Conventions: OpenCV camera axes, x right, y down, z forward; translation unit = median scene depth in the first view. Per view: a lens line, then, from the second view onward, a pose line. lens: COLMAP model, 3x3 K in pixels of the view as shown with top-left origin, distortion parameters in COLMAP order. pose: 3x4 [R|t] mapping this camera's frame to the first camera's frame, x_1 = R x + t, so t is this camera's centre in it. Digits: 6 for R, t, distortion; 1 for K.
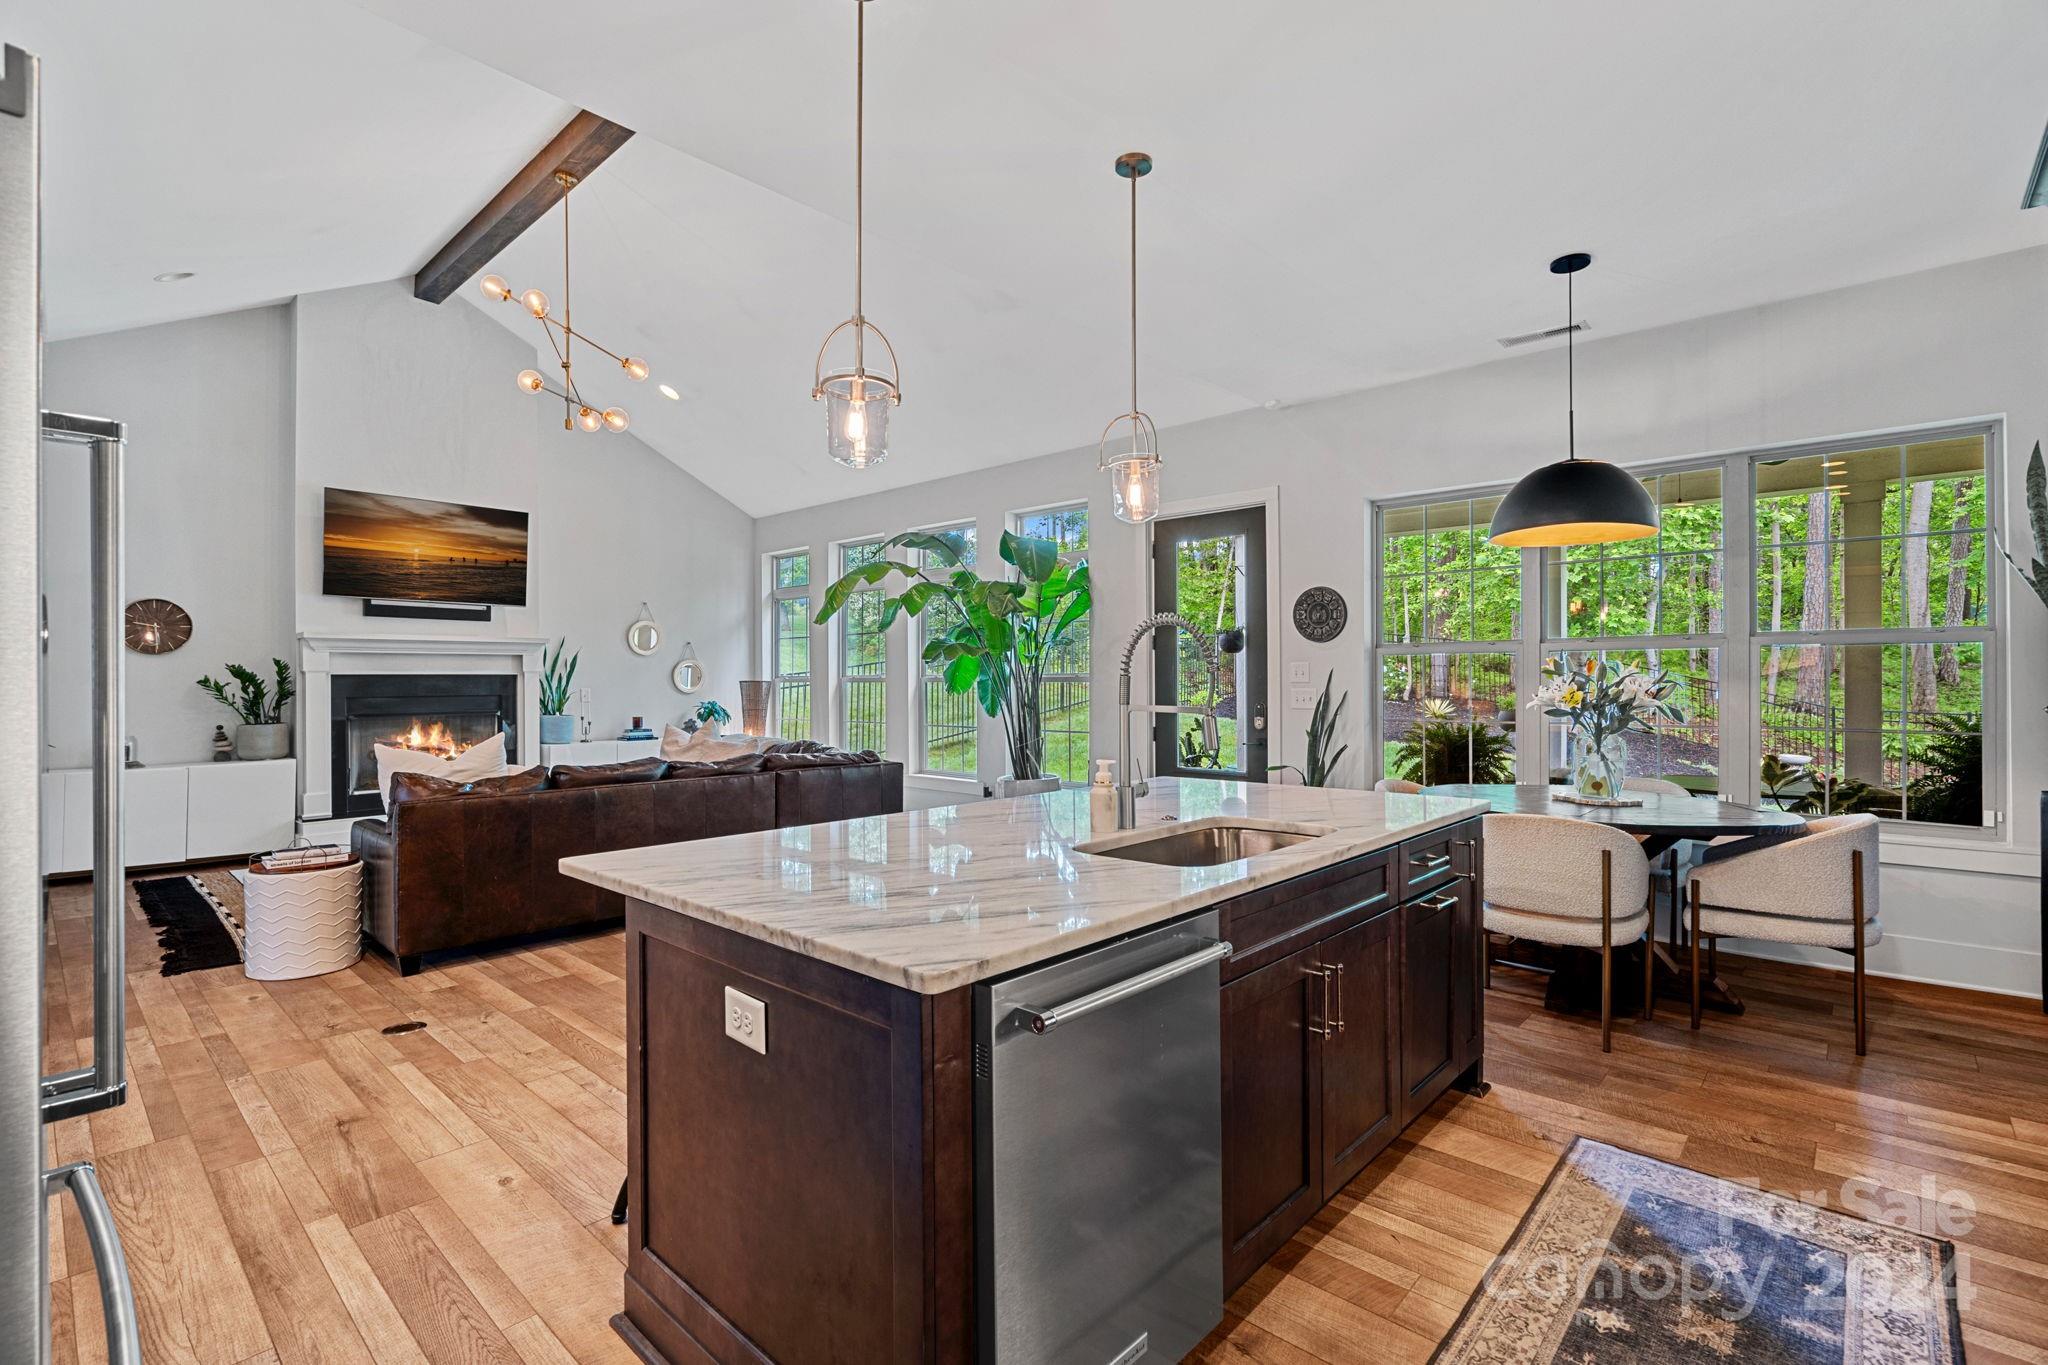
lens RADIAL K [[972.1, 0, 1024.0], [0, 972.1, 682.5], [0, 0, 1]] dist [0.000685, 0.000086]
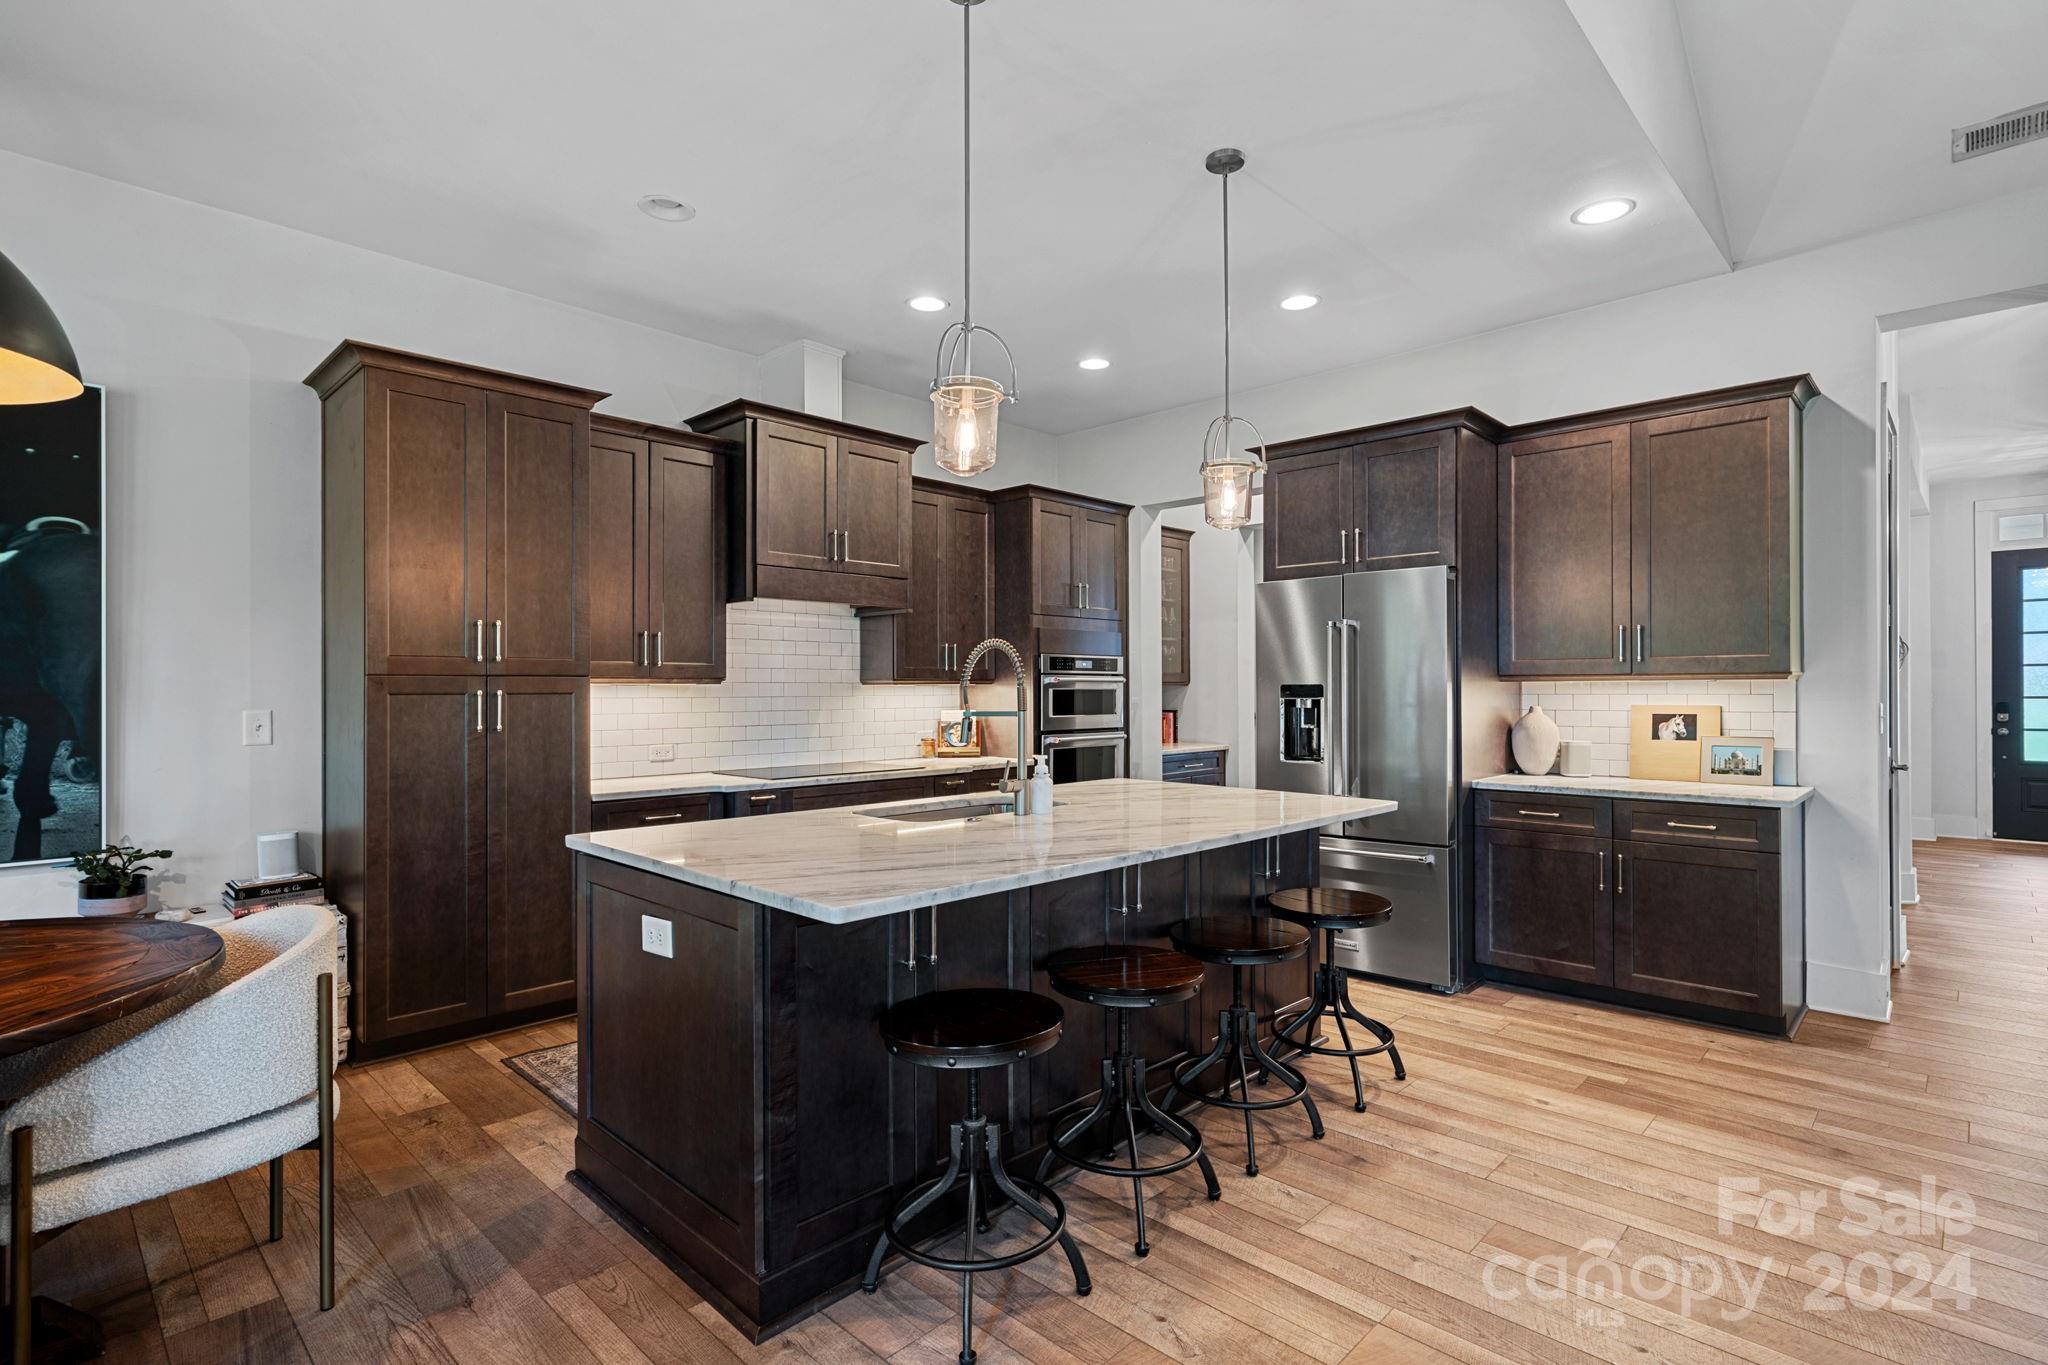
lens RADIAL K [[972.1, 0, 1024.0], [0, 972.1, 682.5], [0, 0, 1]] dist [0.000685, 0.000086]
pose [[-0.999486, 0.008150, 0.031009, 0.061634], [0.008057, 0.999963, -0.003129, -0.006248], [-0.031033, -0.002877, -0.999514, 2.094423]]
